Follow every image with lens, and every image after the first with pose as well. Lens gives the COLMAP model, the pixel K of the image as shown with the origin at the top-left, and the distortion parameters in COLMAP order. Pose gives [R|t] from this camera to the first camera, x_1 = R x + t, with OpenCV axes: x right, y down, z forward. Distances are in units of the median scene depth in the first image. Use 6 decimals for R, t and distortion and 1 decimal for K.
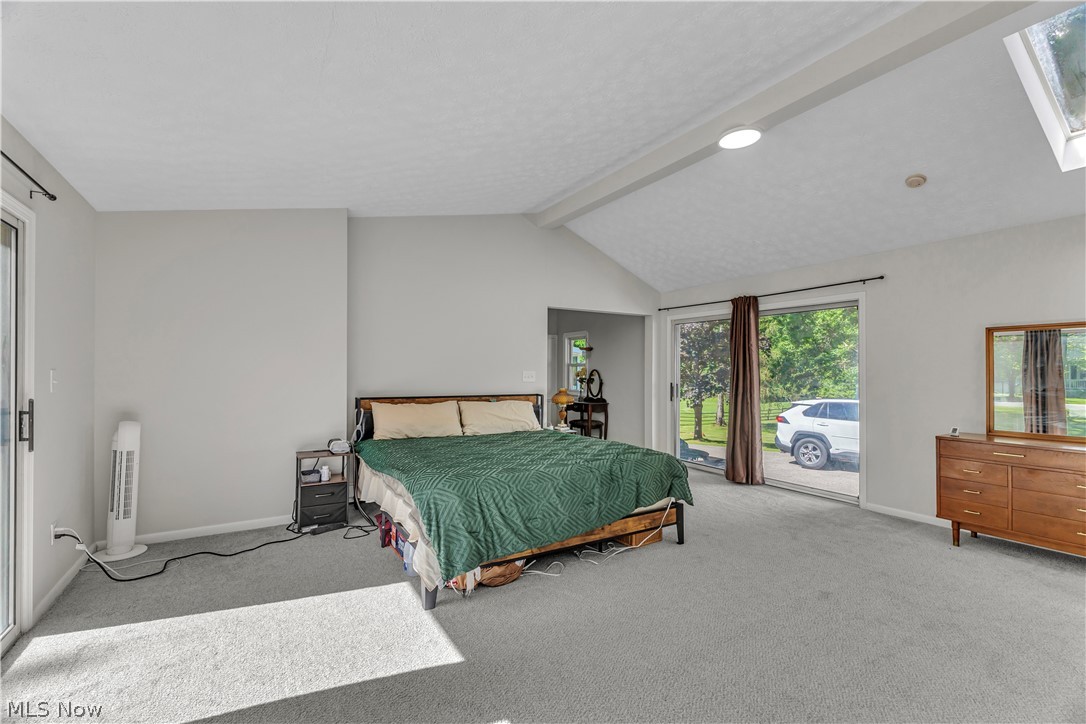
lens RADIAL K [[471.7, 0, 546.8], [0, 471.7, 363.7], [0, 0, 1]] dist [0.013790, -0.000136]
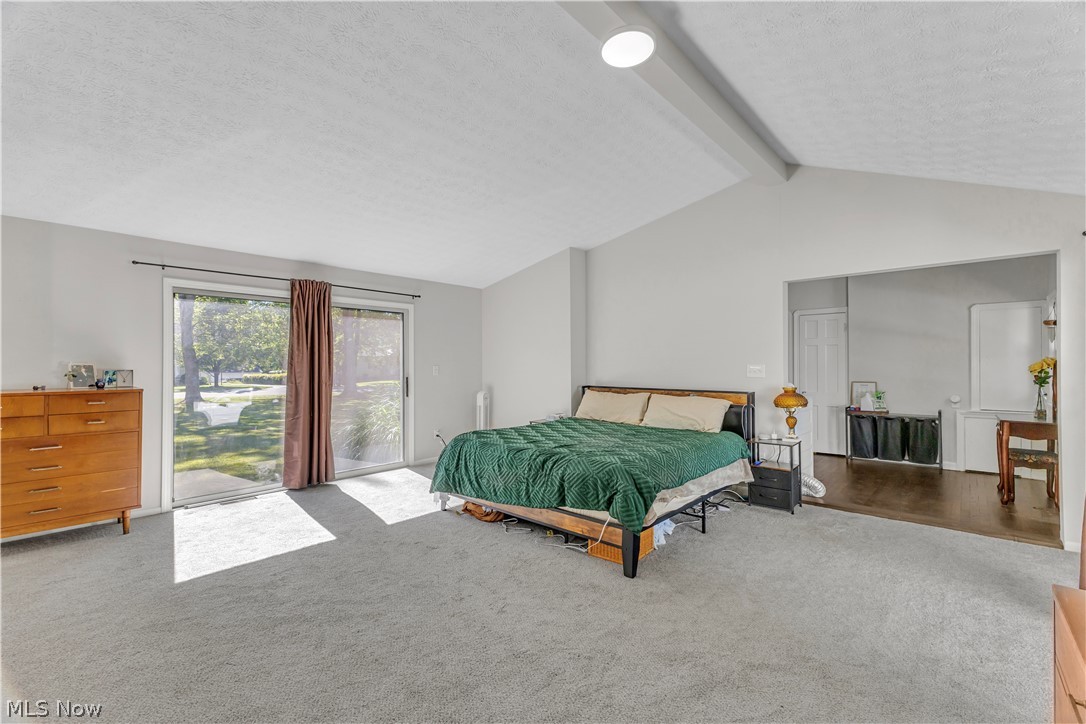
lens RADIAL K [[471.7, 0, 544.0], [0, 471.7, 362.1], [0, 0, 1]] dist [0.013790, -0.000136]
pose [[0.267111, -0.011791, -0.963594, 0.825386], [0.016509, 0.999834, -0.007659, 0.014643], [0.963524, -0.013862, 0.267261, 0.520253]]
